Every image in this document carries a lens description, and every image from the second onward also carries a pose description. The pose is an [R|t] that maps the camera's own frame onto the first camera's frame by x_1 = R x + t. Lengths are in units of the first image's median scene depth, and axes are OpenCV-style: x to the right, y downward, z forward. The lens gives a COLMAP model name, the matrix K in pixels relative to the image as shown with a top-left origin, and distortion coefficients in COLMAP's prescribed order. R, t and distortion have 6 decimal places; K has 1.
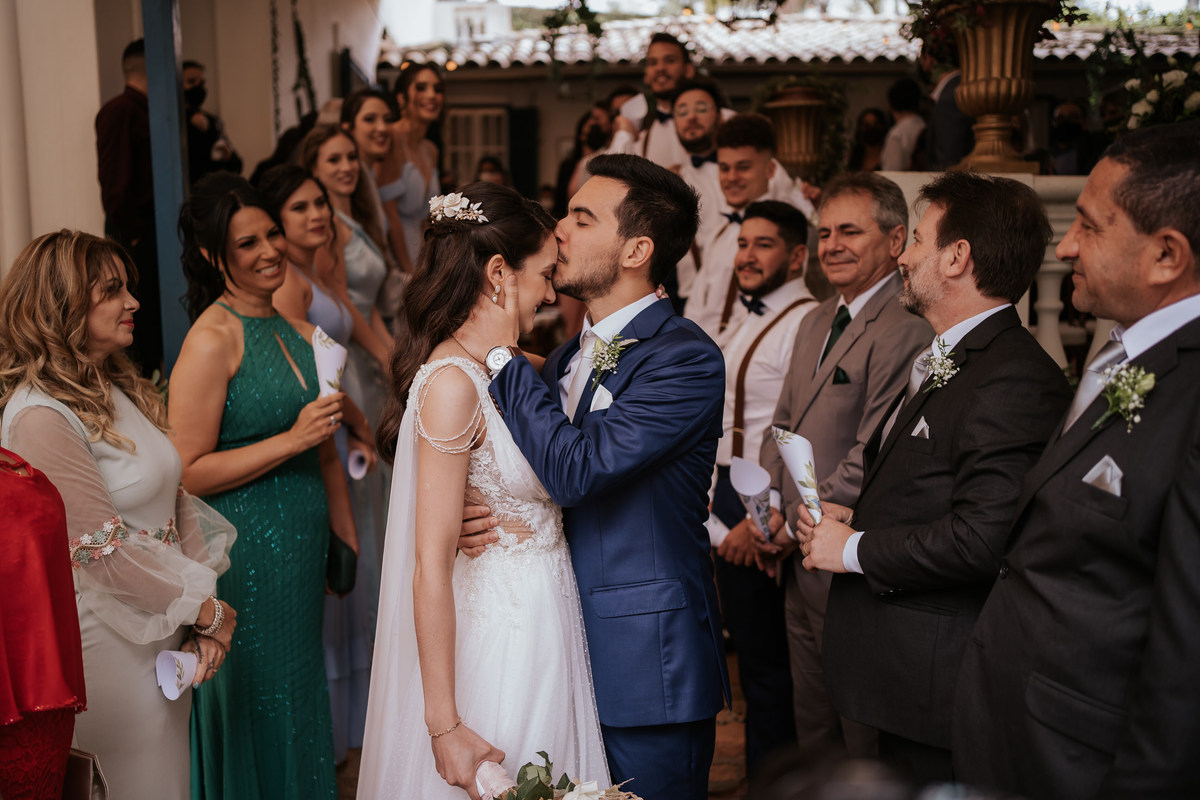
lens RADIAL K [[1225.8, 0, 600.0], [0, 1225.8, 400.0], [0, 0, 1]] dist [-0.077488, 0.265786]
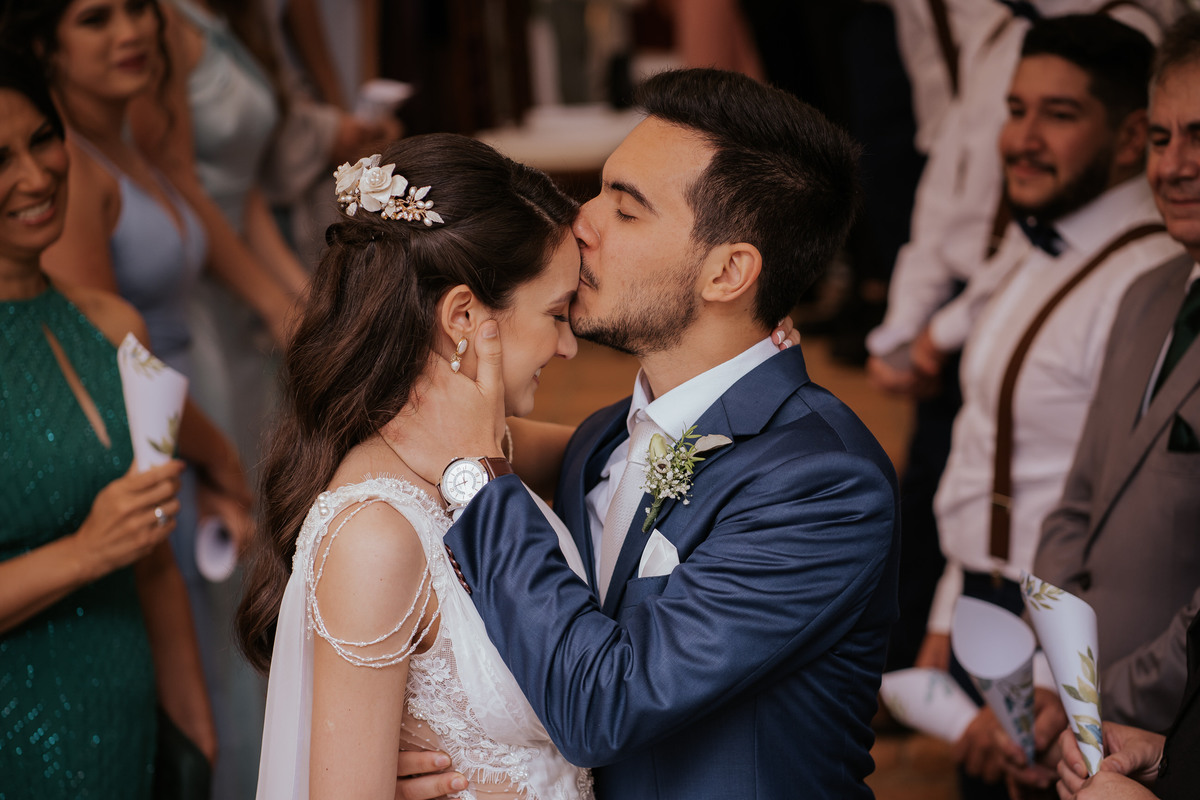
lens RADIAL K [[2955.0, 0, 603.1], [0, 2955.0, 378.7], [0, 0, 1]] dist [0.101628, -2.696641]
pose [[0.997230, 0.008661, -0.073867, 0.068723], [-0.004052, 0.998048, 0.062315, -0.151517], [0.074262, -0.061843, 0.995319, -0.255680]]
